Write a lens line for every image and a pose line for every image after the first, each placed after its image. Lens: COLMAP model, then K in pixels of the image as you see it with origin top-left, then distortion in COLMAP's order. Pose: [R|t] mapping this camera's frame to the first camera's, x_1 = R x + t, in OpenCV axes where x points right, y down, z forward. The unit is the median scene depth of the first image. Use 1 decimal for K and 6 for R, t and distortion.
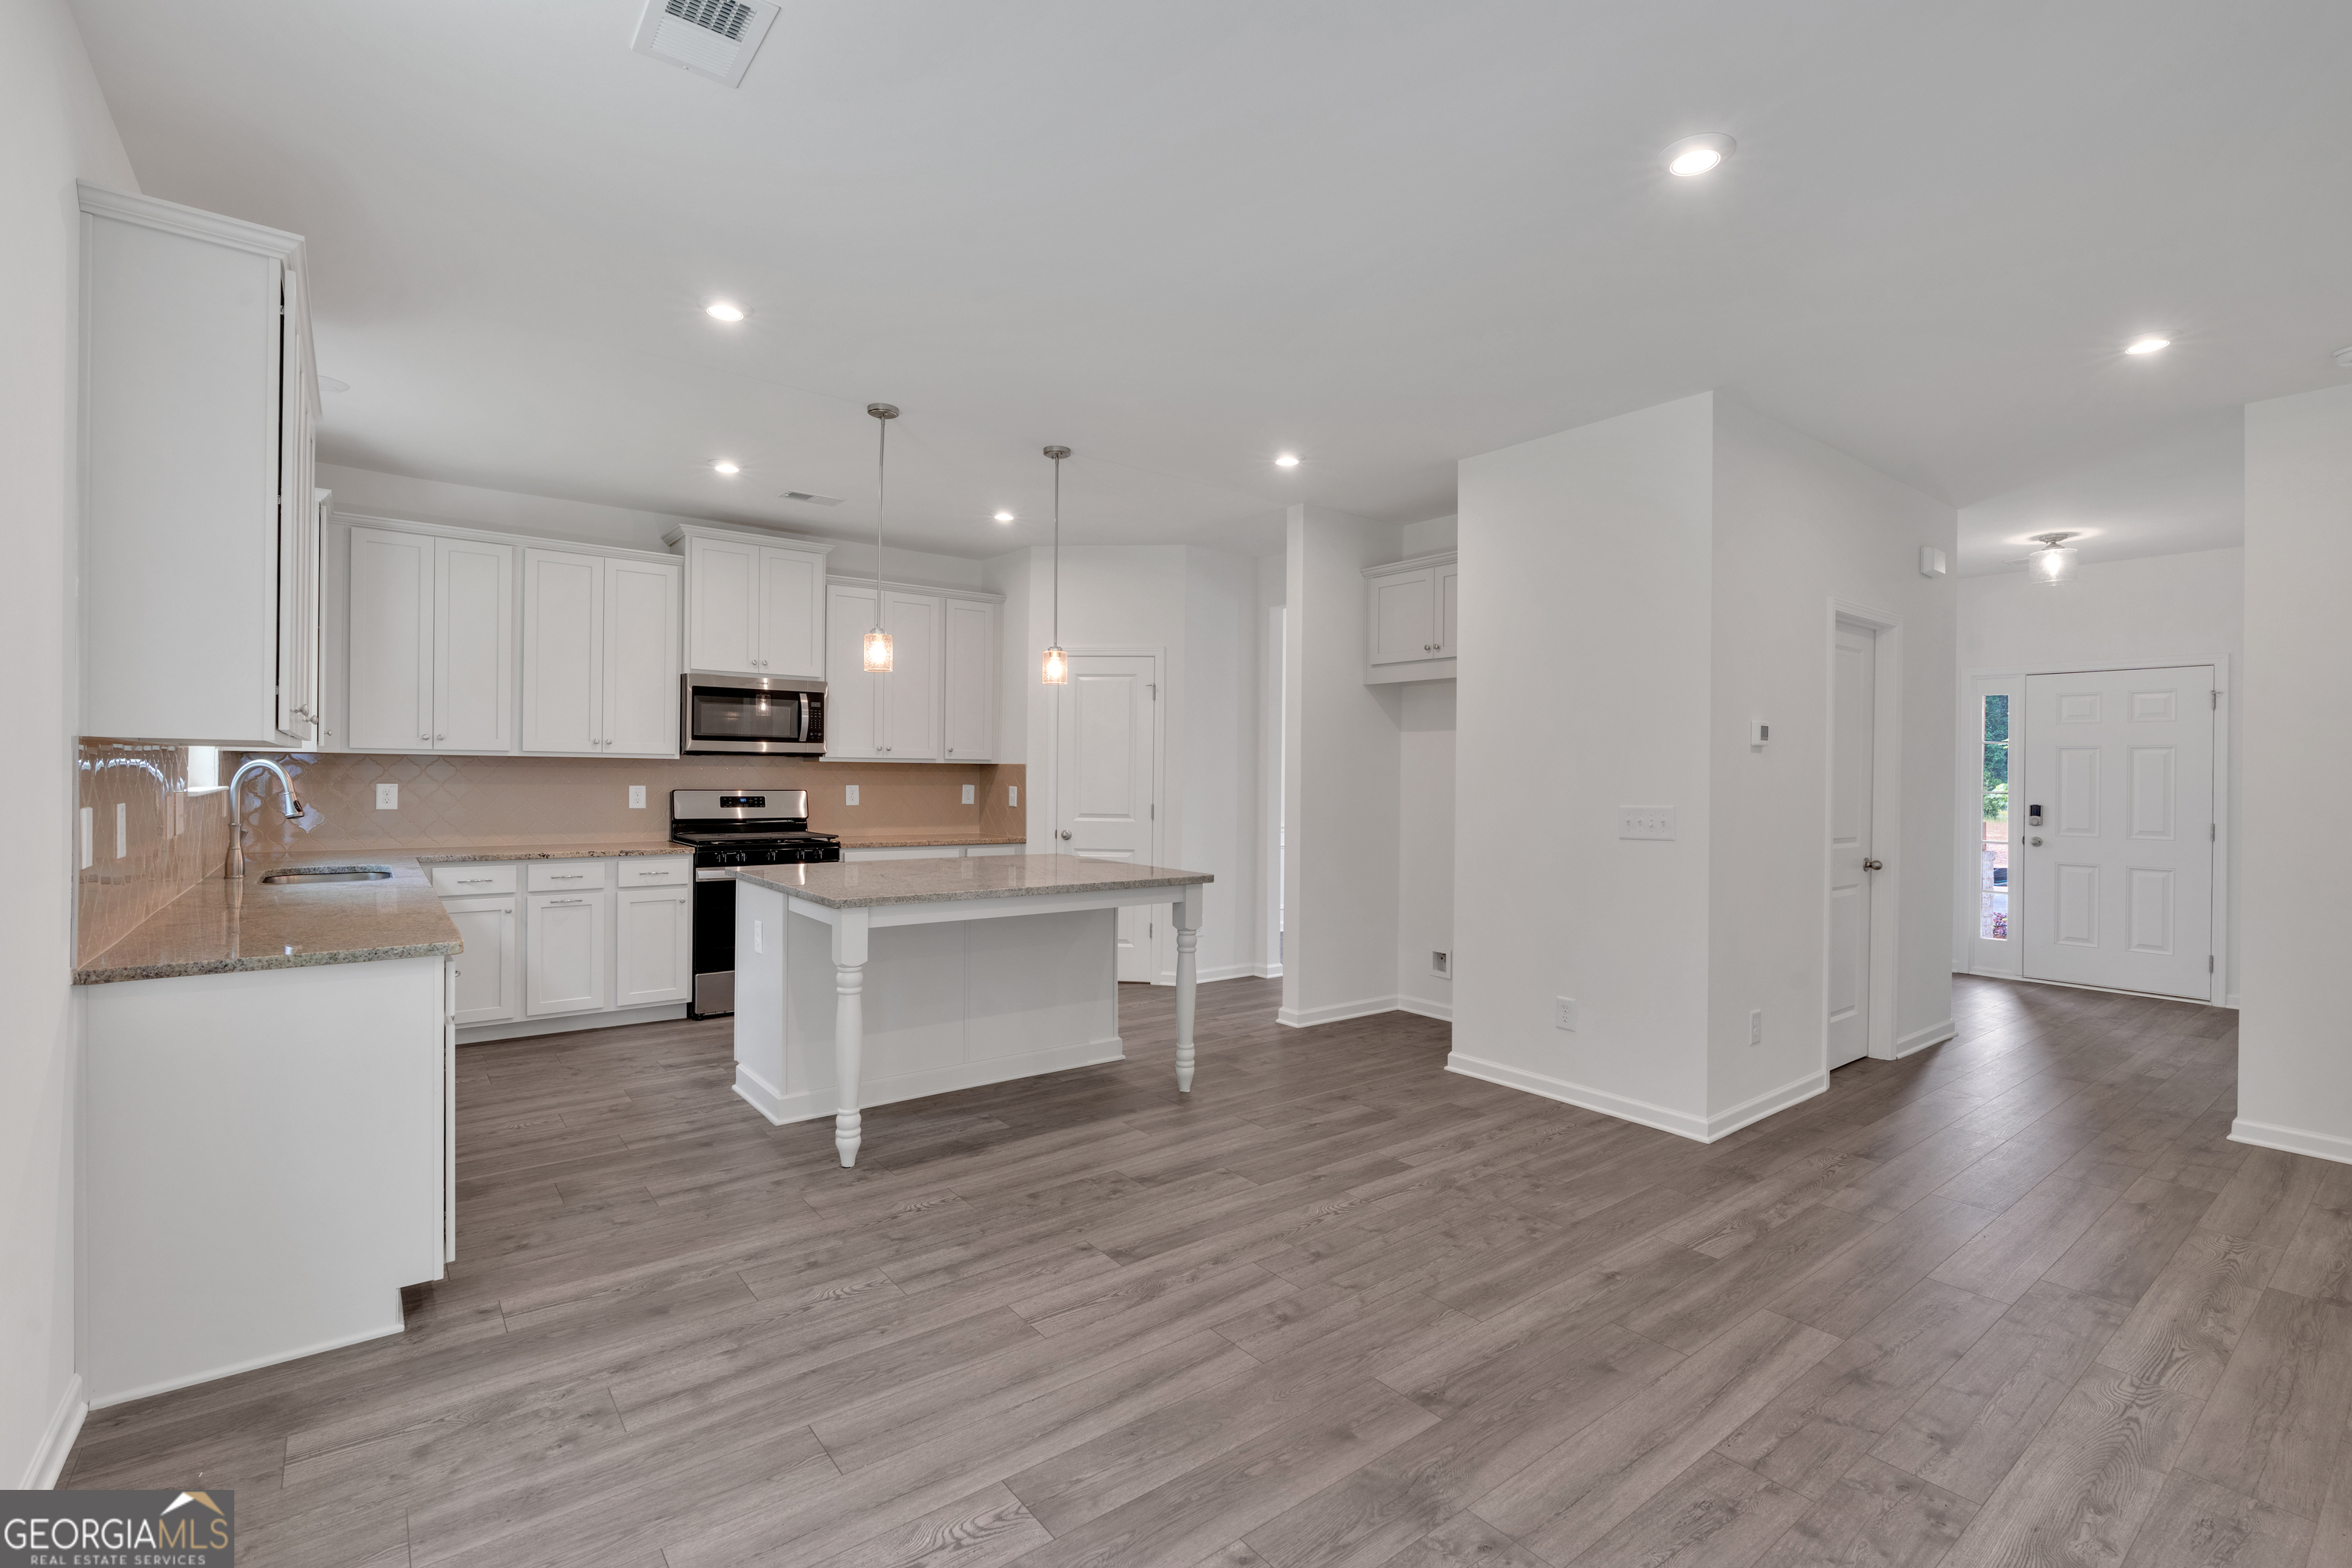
lens RADIAL K [[1054.7, 0, 1172.6], [0, 1054.7, 784.6], [0, 0, 1]] dist [-0.009029, 0.003858]
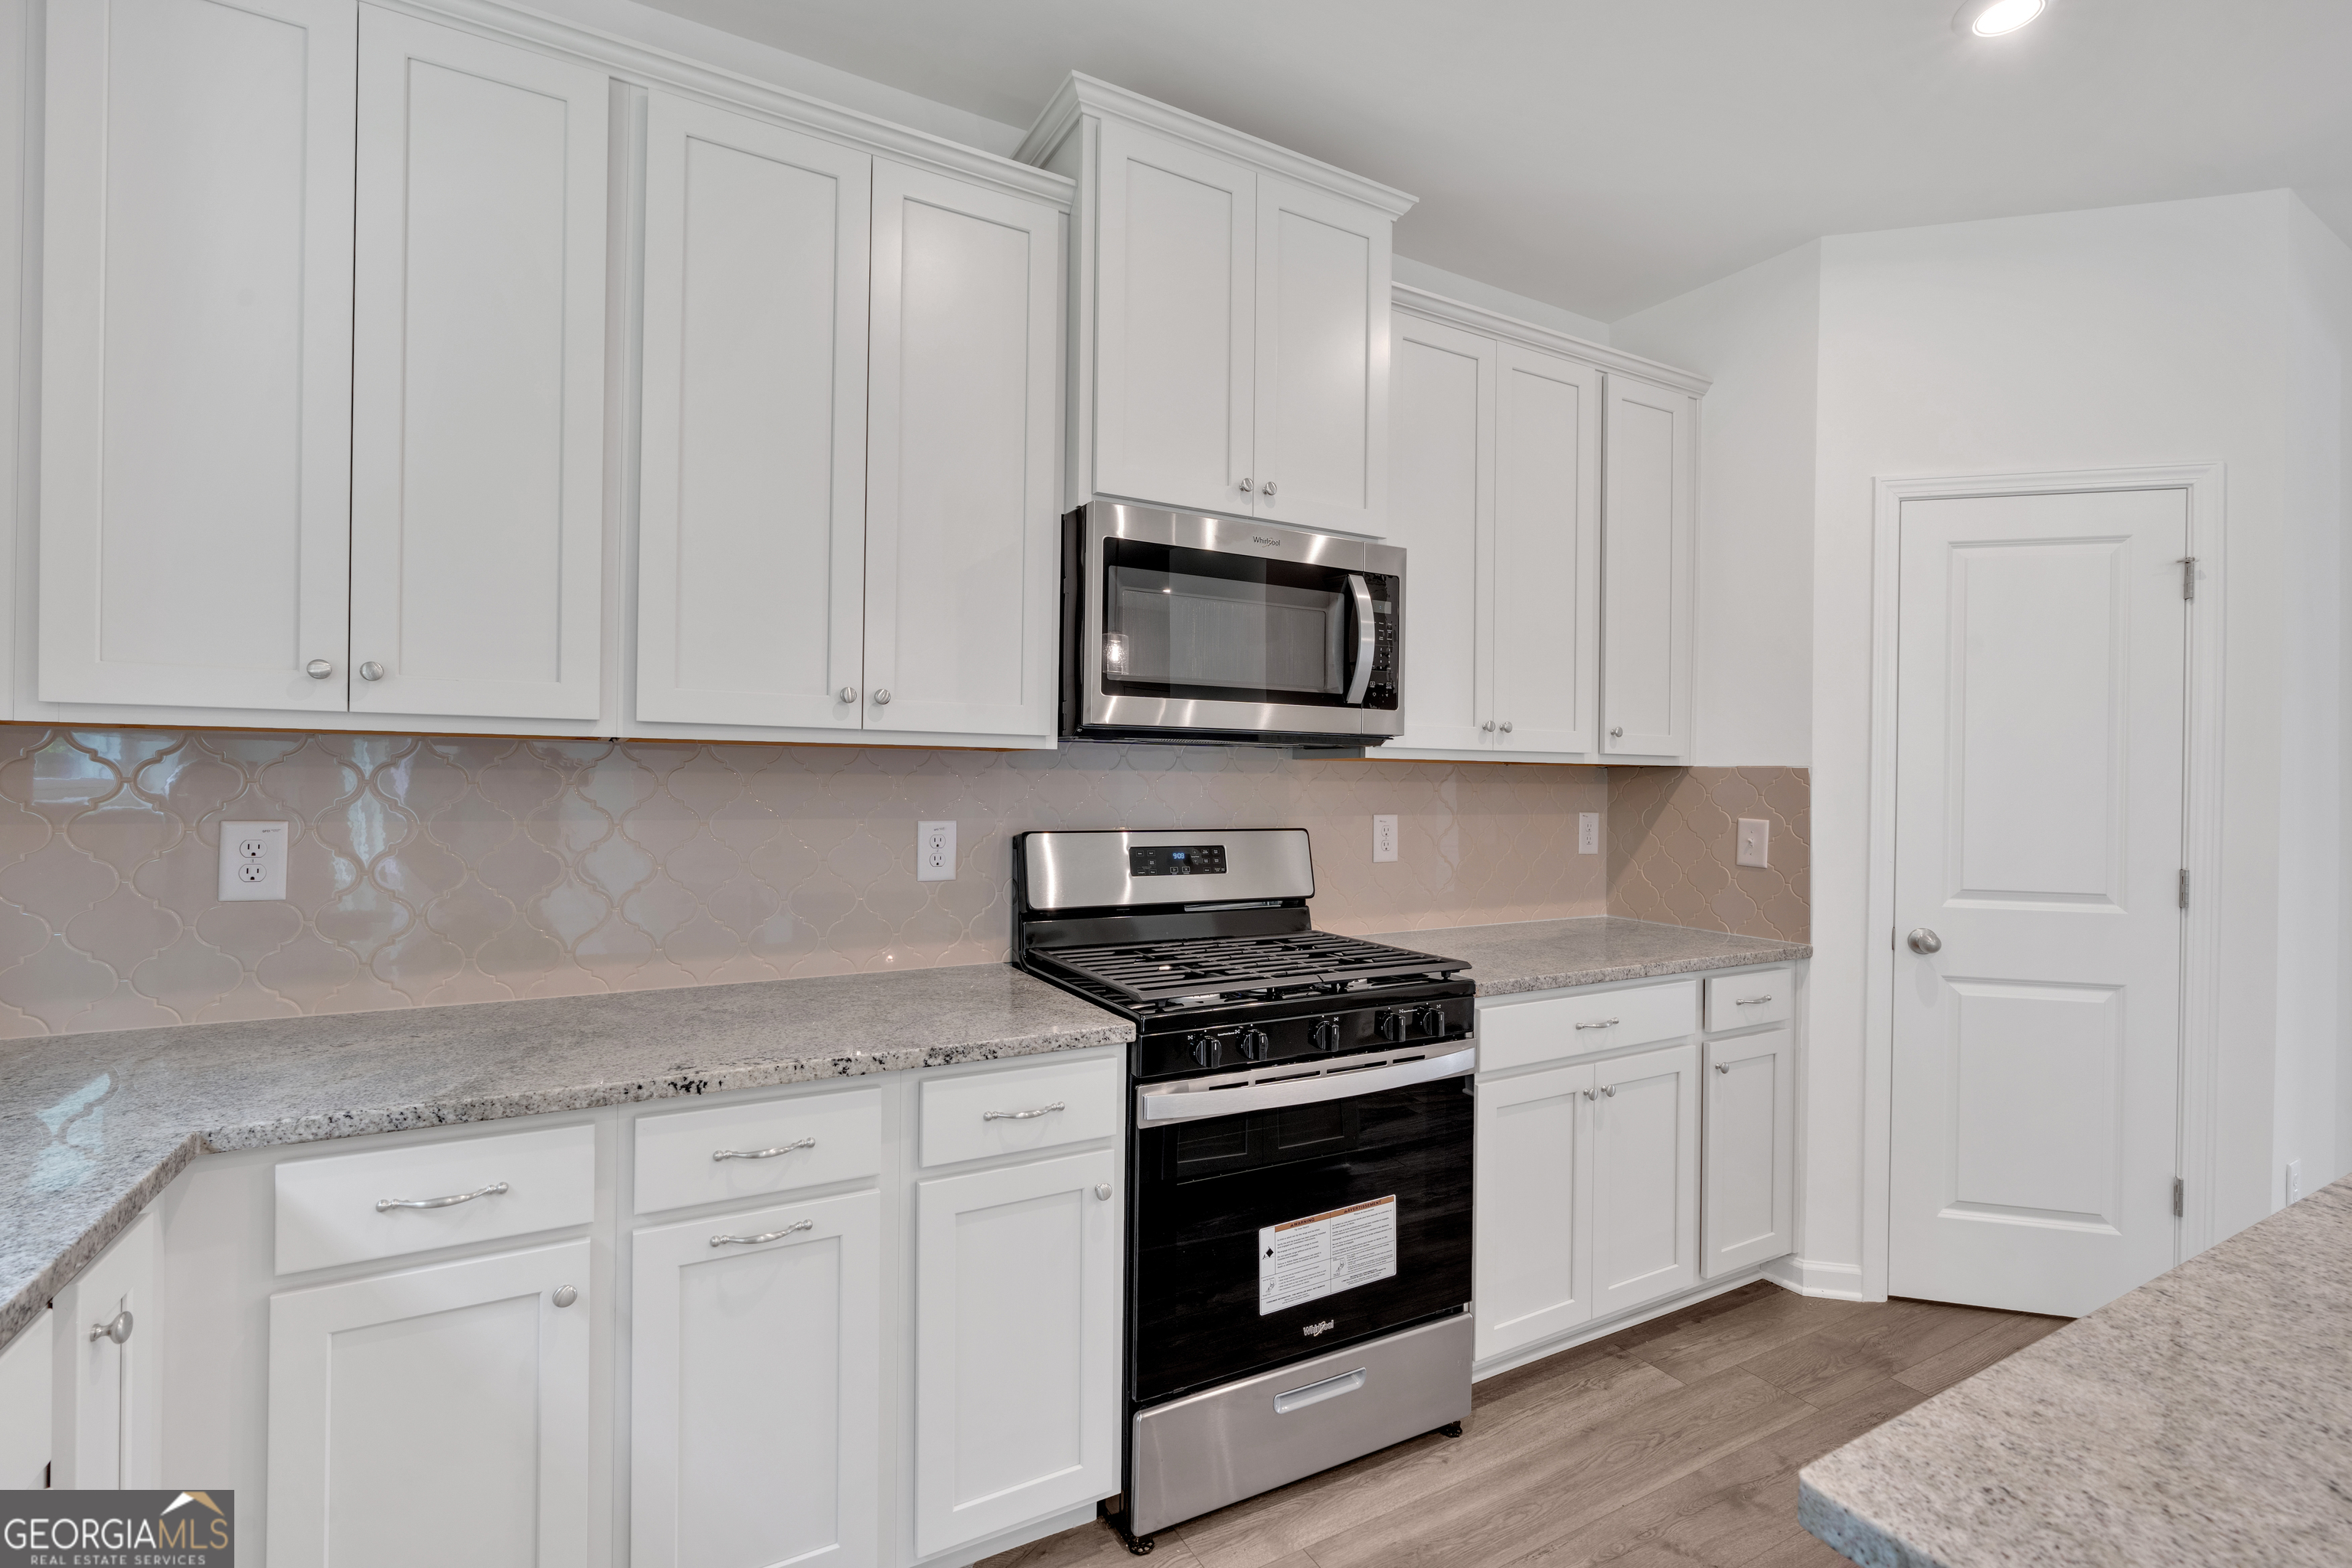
lens RADIAL K [[1054.7, 0, 1175.9], [0, 1054.7, 776.1], [0, 0, 1]] dist [-0.009029, 0.003858]
pose [[0.989694, 0.001064, -0.143195, -0.446933], [-0.003289, 0.999877, -0.015305, -0.011777], [0.143161, 0.015618, 0.989576, 0.770761]]
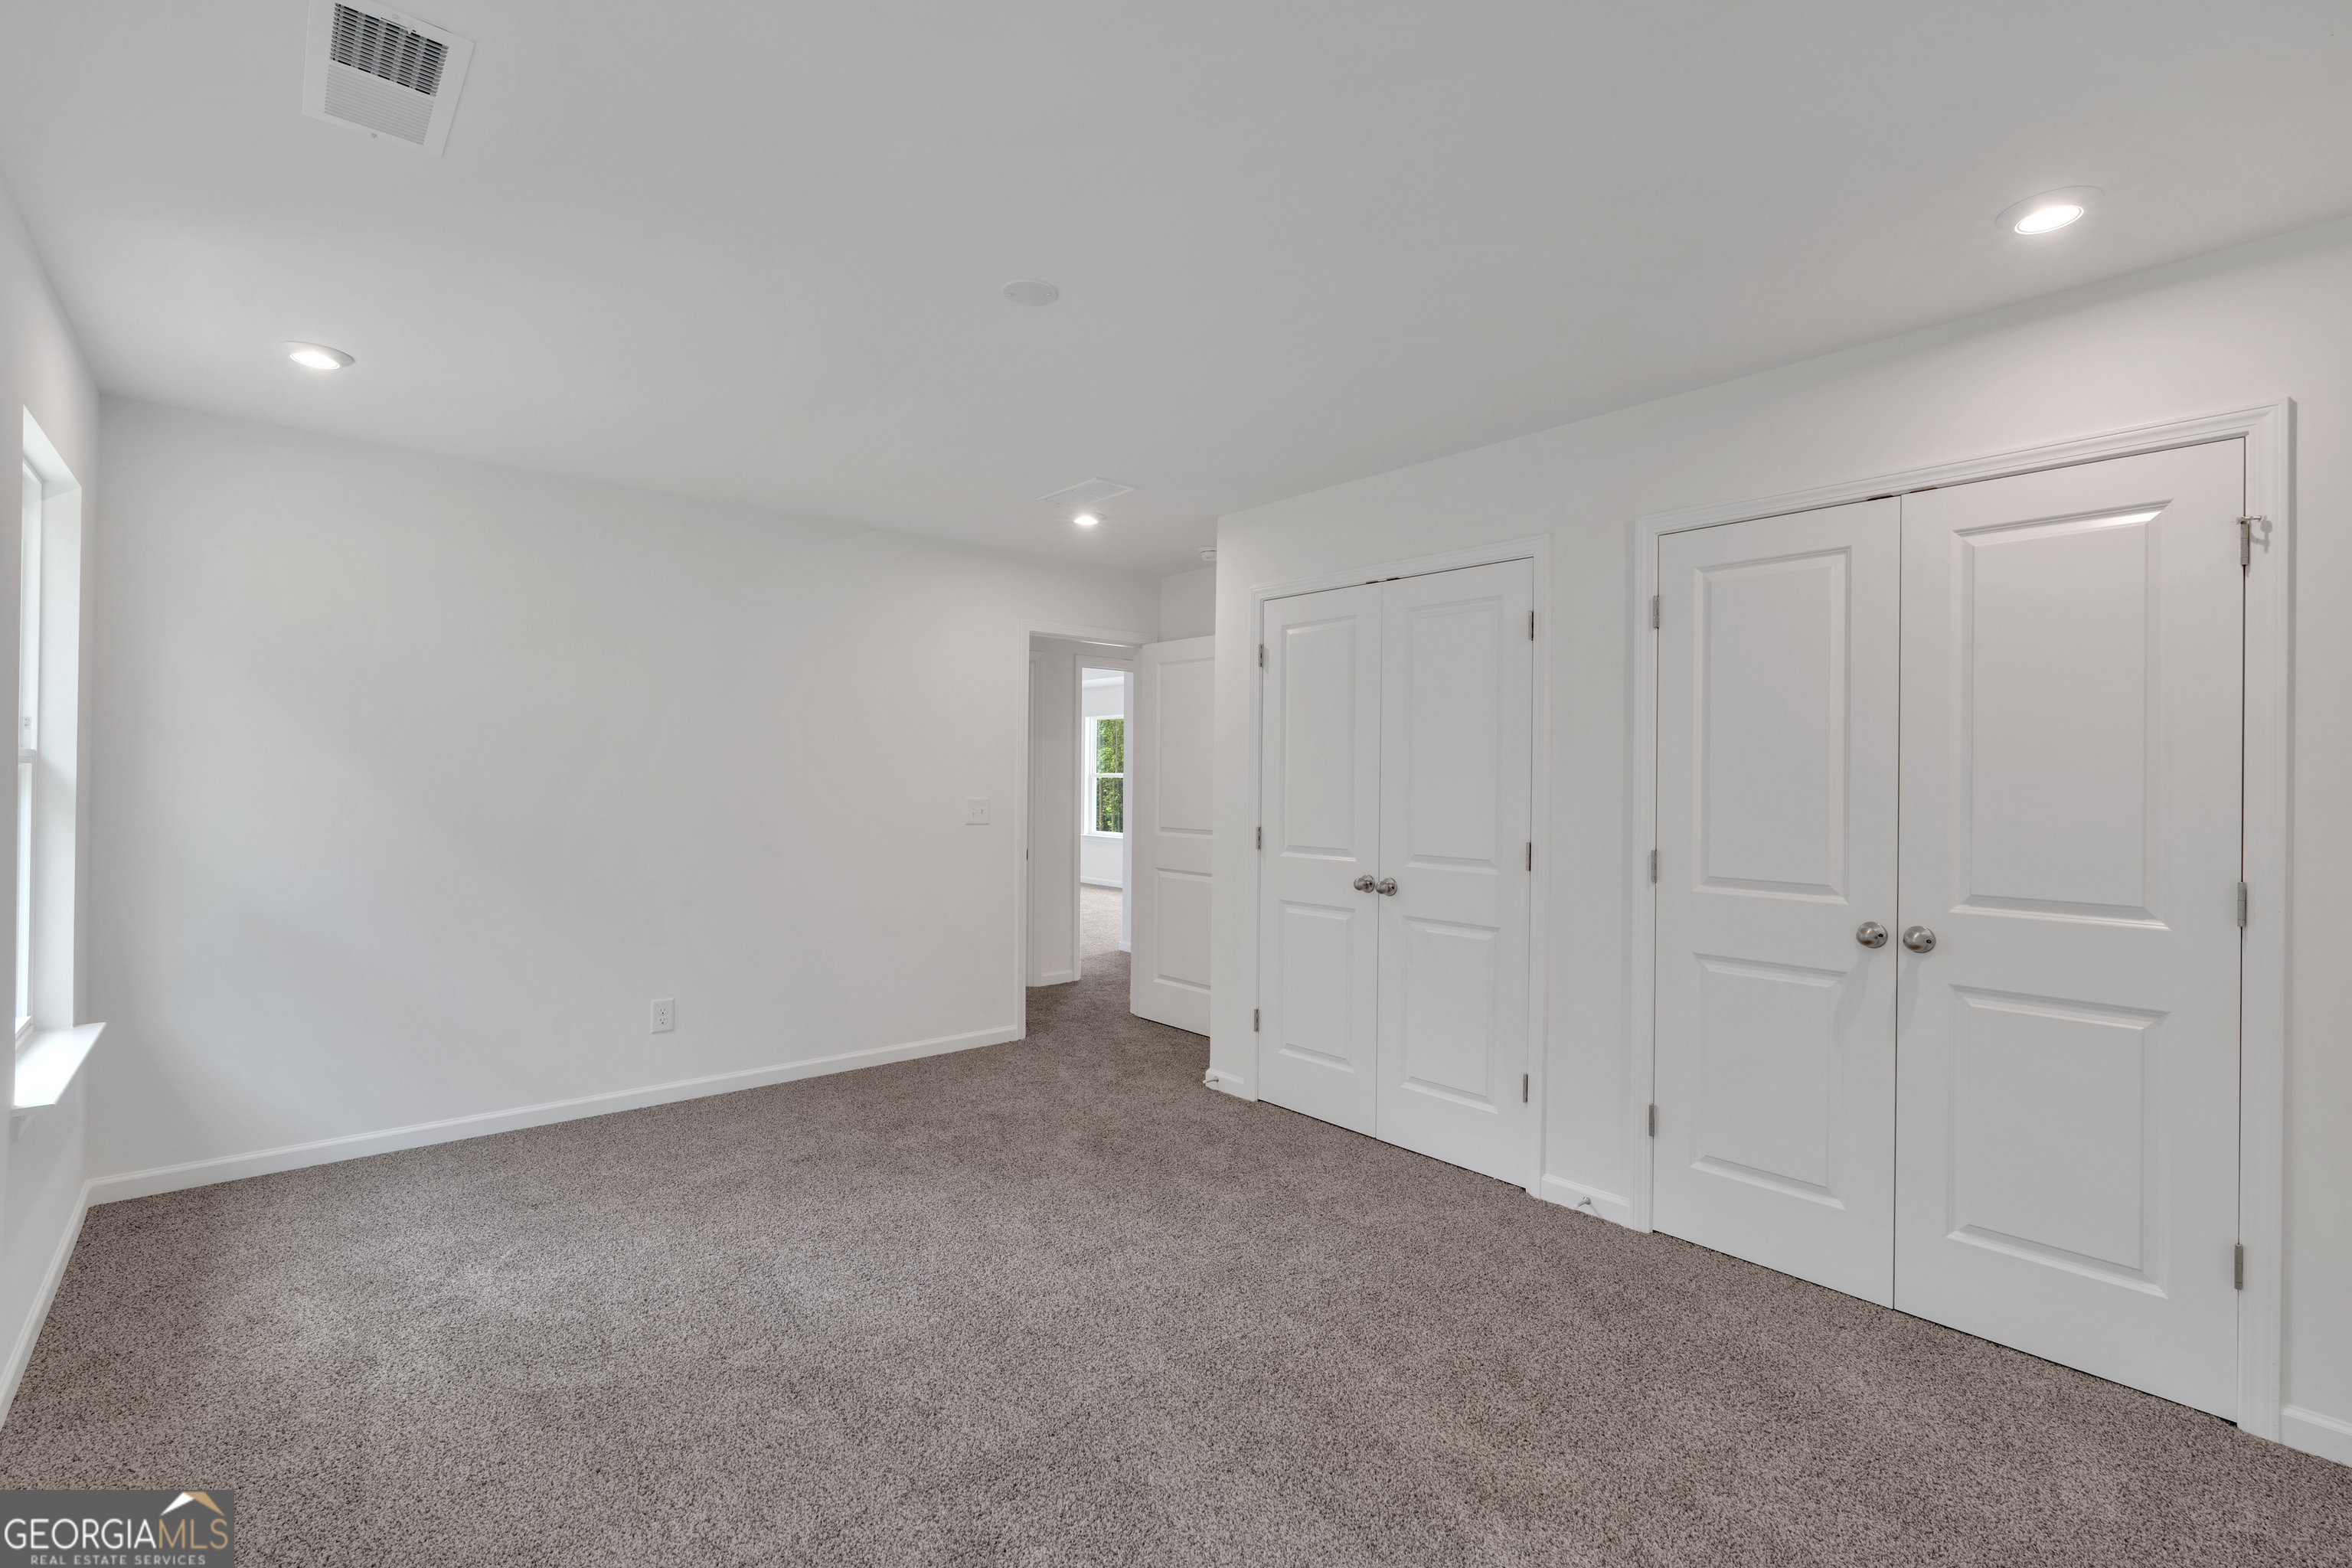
lens RADIAL K [[1054.7, 0, 1171.5], [0, 1054.7, 780.7], [0, 0, 1]] dist [-0.009029, 0.003858]
pose [[0.739369, -0.004361, -0.673286, -0.064343], [-0.009581, 0.999810, -0.016997, -0.006513], [0.673232, 0.019018, 0.739187, 0.722511]]
